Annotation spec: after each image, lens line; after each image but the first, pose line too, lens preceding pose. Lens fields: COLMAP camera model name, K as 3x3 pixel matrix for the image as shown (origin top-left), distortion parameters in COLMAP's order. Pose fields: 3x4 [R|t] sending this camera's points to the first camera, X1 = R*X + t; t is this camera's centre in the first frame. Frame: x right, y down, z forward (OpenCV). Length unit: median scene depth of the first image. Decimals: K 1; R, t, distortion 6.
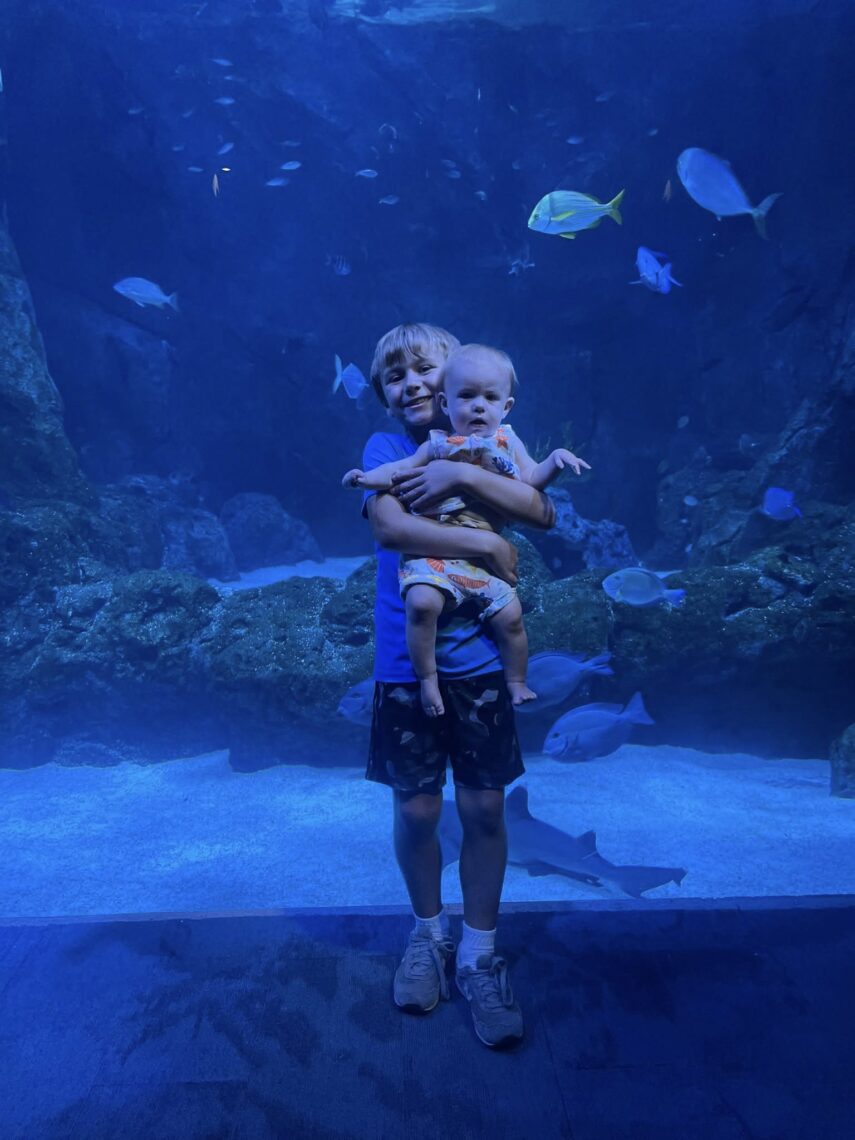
lens RADIAL K [[792.8, 0, 475.4], [0, 792.8, 610.8], [0, 0, 1]] dist [0.008905, -0.000868]
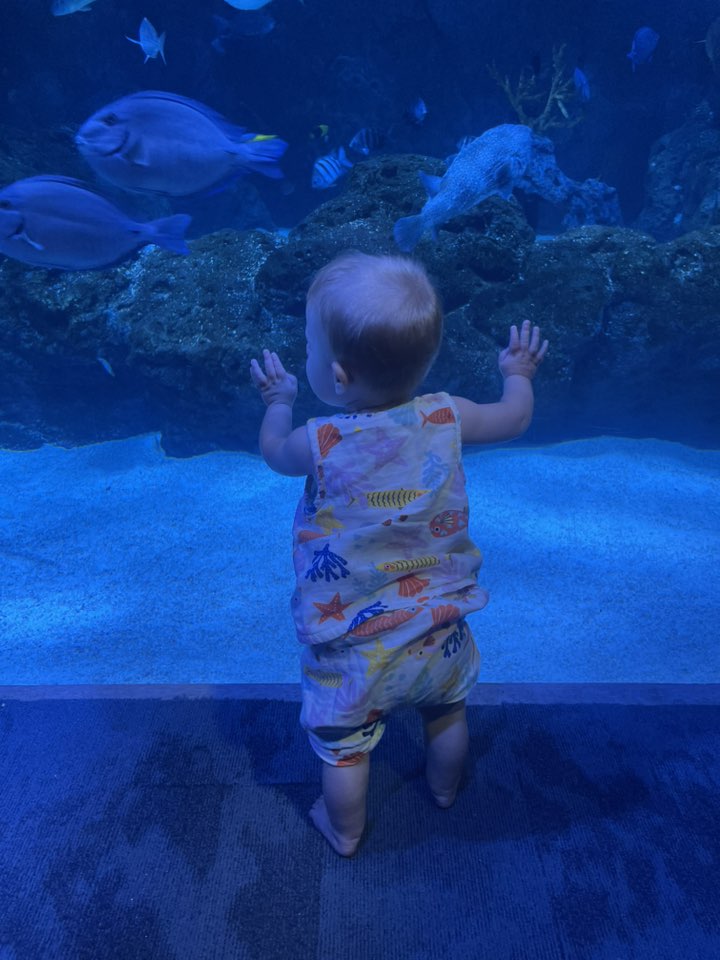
lens RADIAL K [[760.1, 0, 381.0], [0, 760.1, 480.6], [0, 0, 1]] dist [-0.038310, 0.003275]
pose [[0.997701, 0.031025, -0.060246, -0.009737], [-0.015527, 0.970048, 0.242415, 0.017974], [0.065963, -0.240922, 0.968300, 0.186823]]
